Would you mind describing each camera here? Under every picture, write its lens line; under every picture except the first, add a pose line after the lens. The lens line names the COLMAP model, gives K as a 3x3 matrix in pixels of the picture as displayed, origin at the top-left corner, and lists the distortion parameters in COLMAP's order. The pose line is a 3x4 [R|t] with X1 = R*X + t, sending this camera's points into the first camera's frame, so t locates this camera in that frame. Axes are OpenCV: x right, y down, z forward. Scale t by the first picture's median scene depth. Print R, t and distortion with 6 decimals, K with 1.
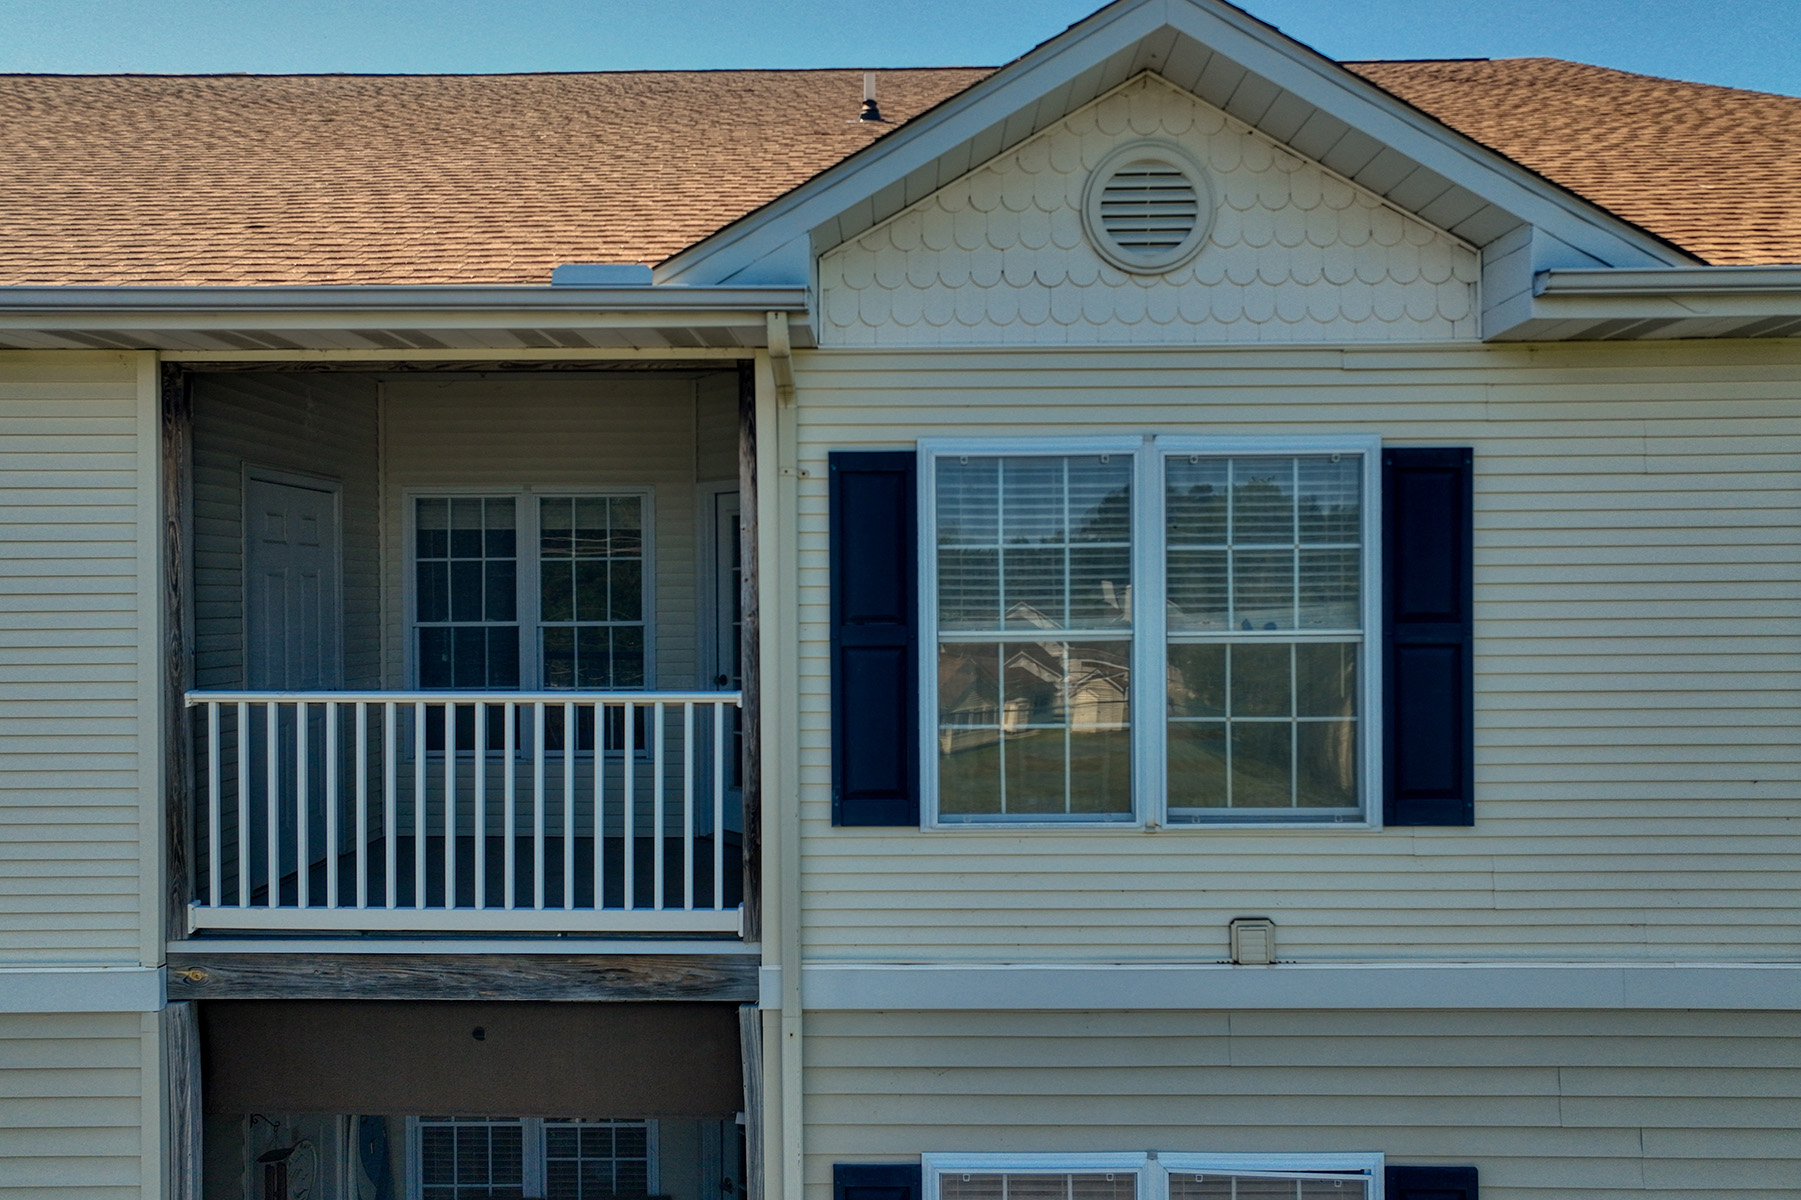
lens RADIAL K [[1265.1, 0, 903.8], [0, 1265.1, 596.0], [0, 0, 1]] dist [-0.003136, 0.017605]
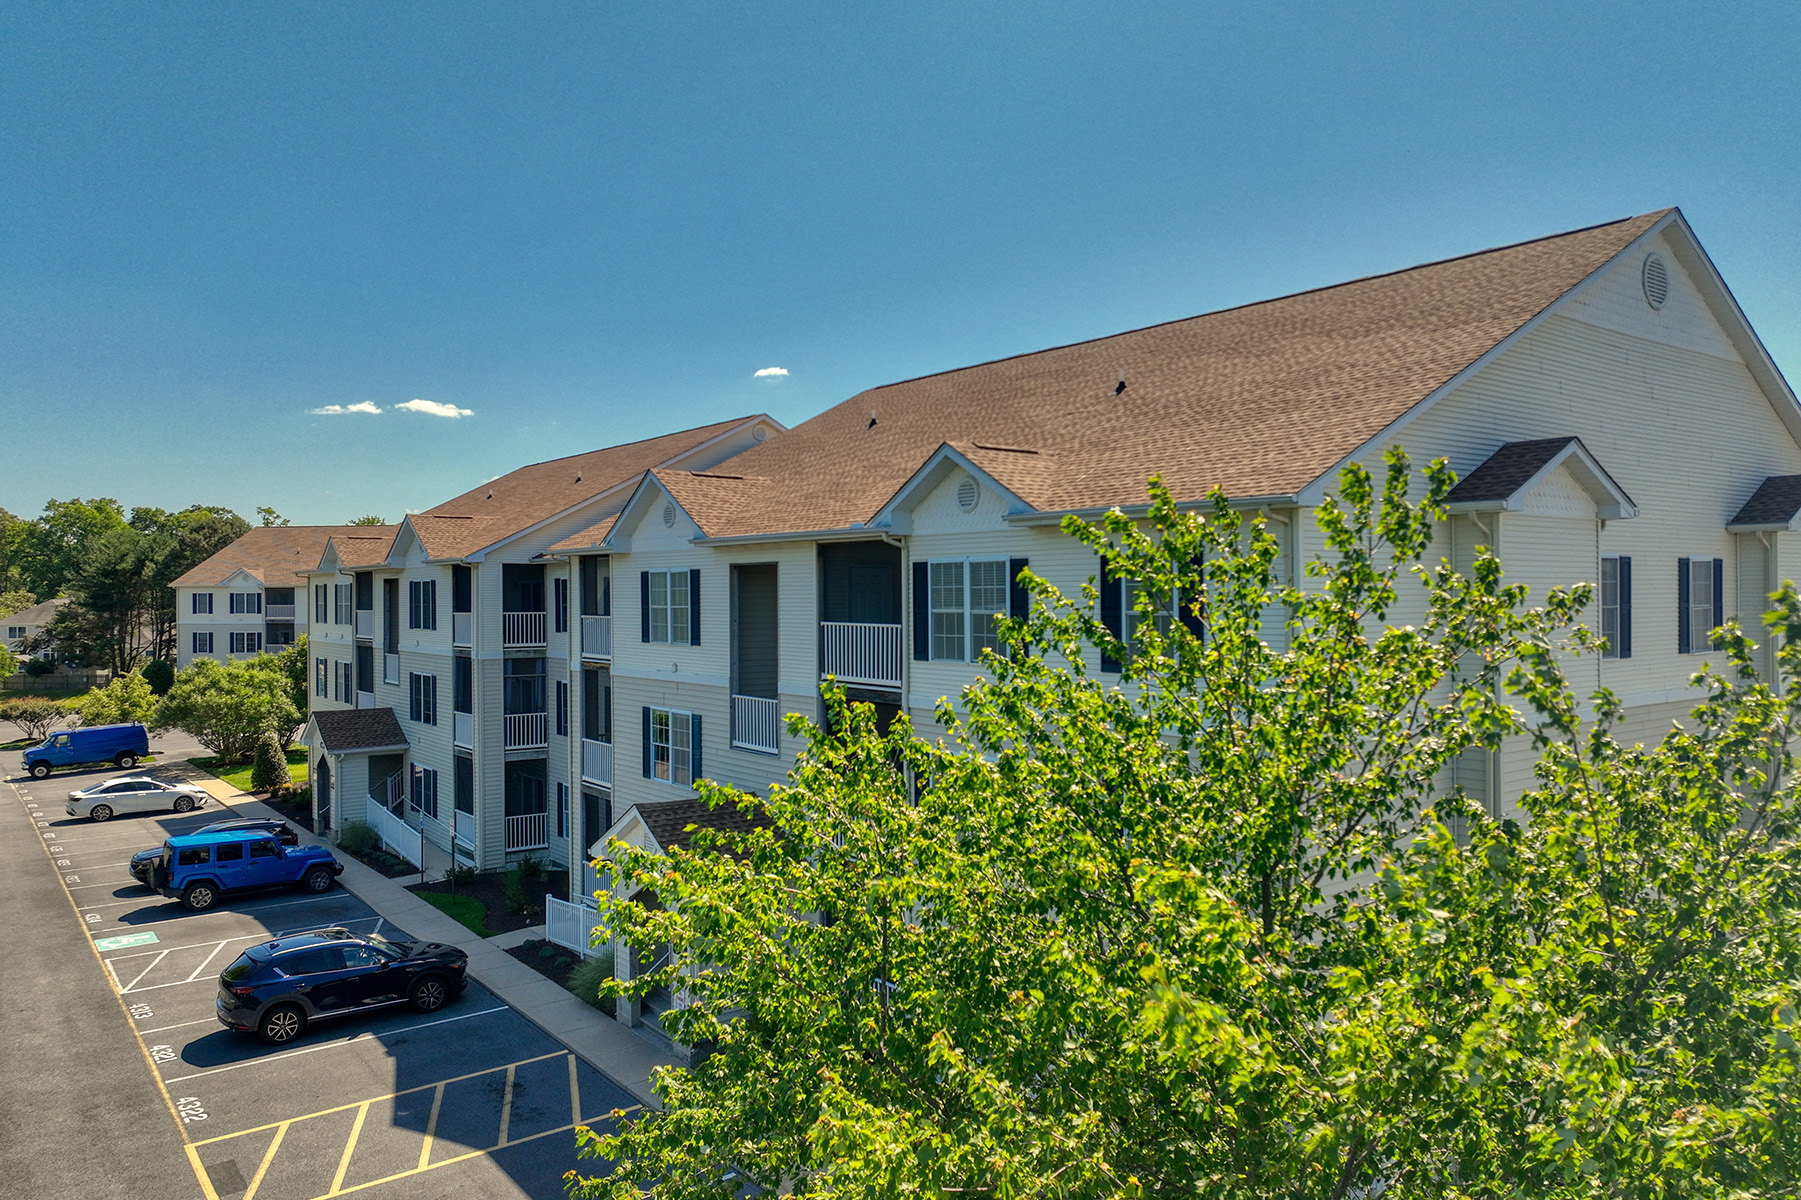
lens RADIAL K [[1265.1, 0, 901.9], [0, 1265.1, 595.3], [0, 0, 1]] dist [-0.003136, 0.017605]
pose [[0.620299, 0.002805, -0.784361, 2.927945], [-0.000235, 0.999994, 0.003390, -0.028378], [0.784366, -0.001918, 0.620296, -1.405296]]
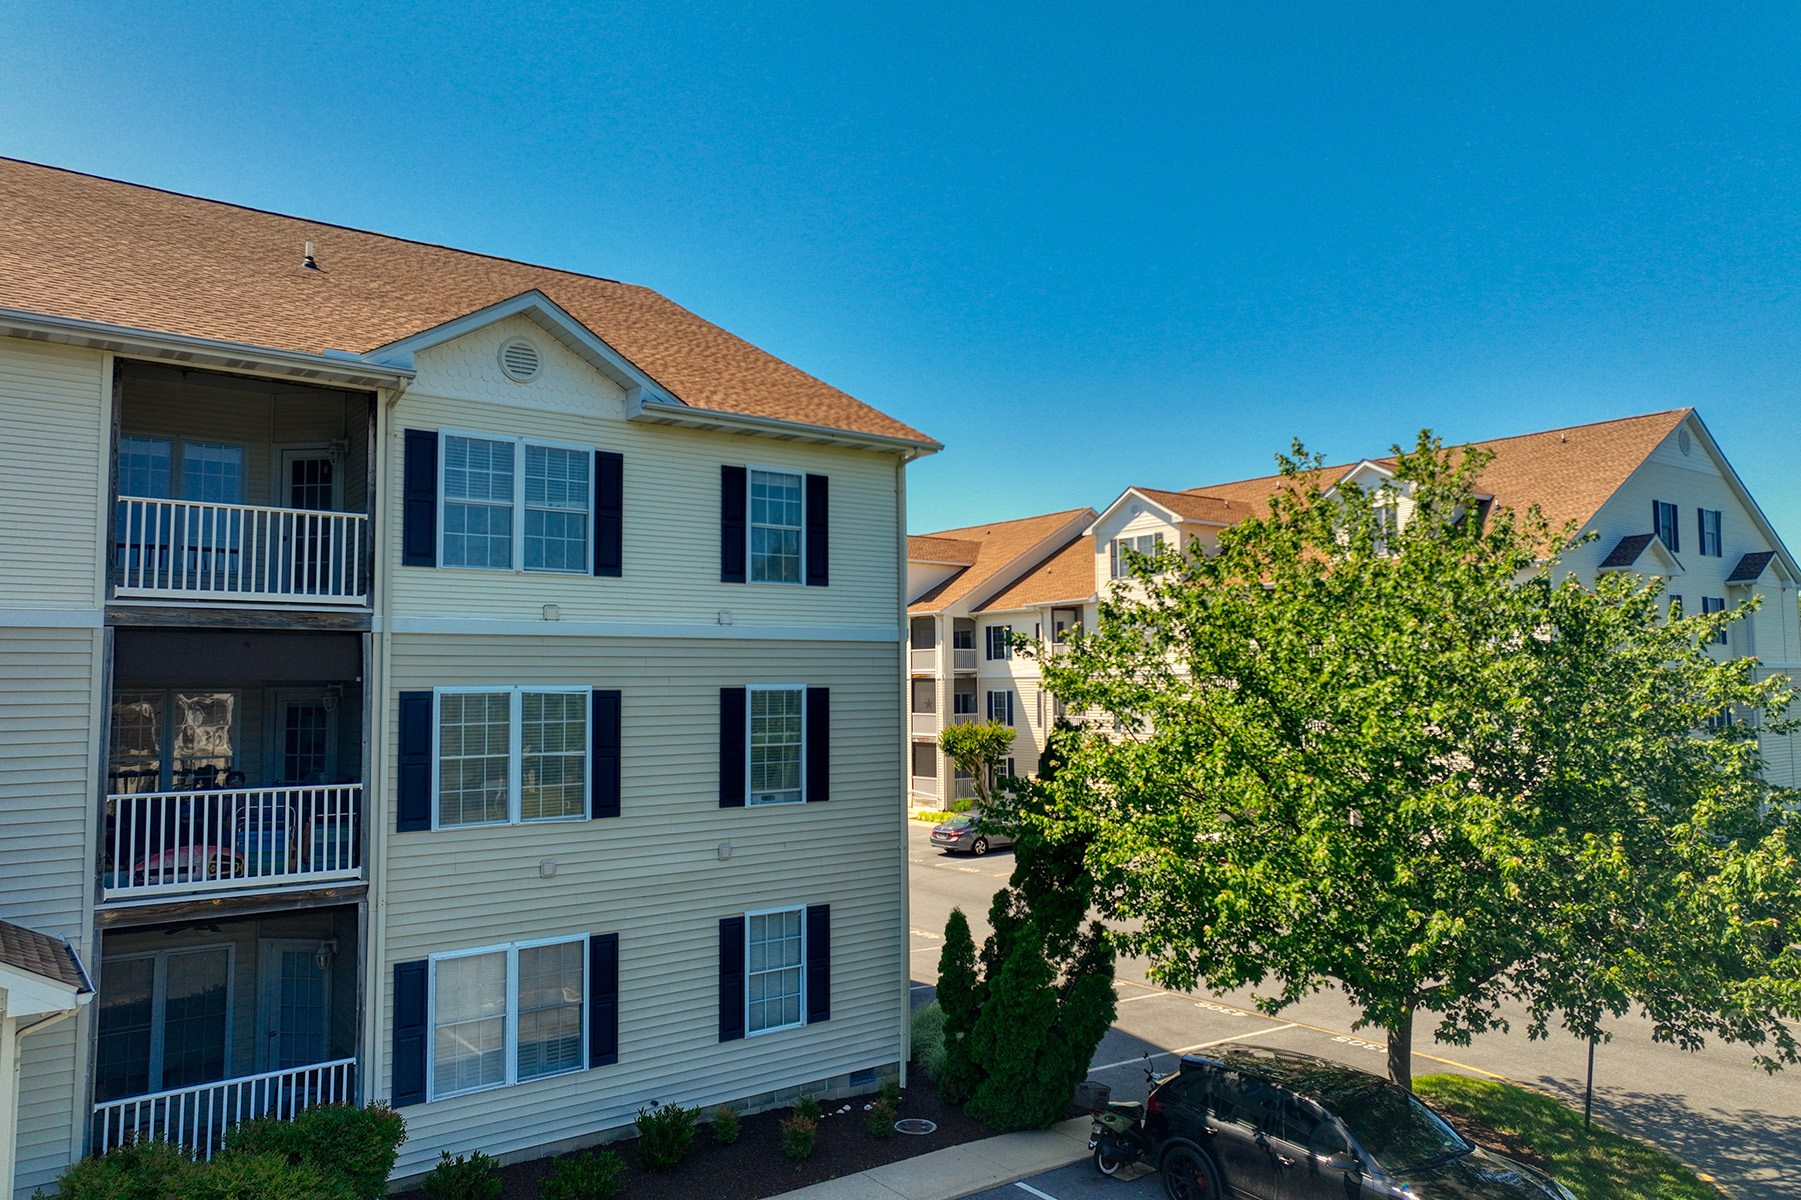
lens RADIAL K [[1265.1, 0, 907.3], [0, 1265.1, 597.0], [0, 0, 1]] dist [-0.003136, 0.017605]
pose [[0.782383, 0.043933, 0.621246, -0.891070], [0.004272, 0.997107, -0.075893, 0.459468], [-0.622783, 0.062031, 0.779932, -1.780064]]
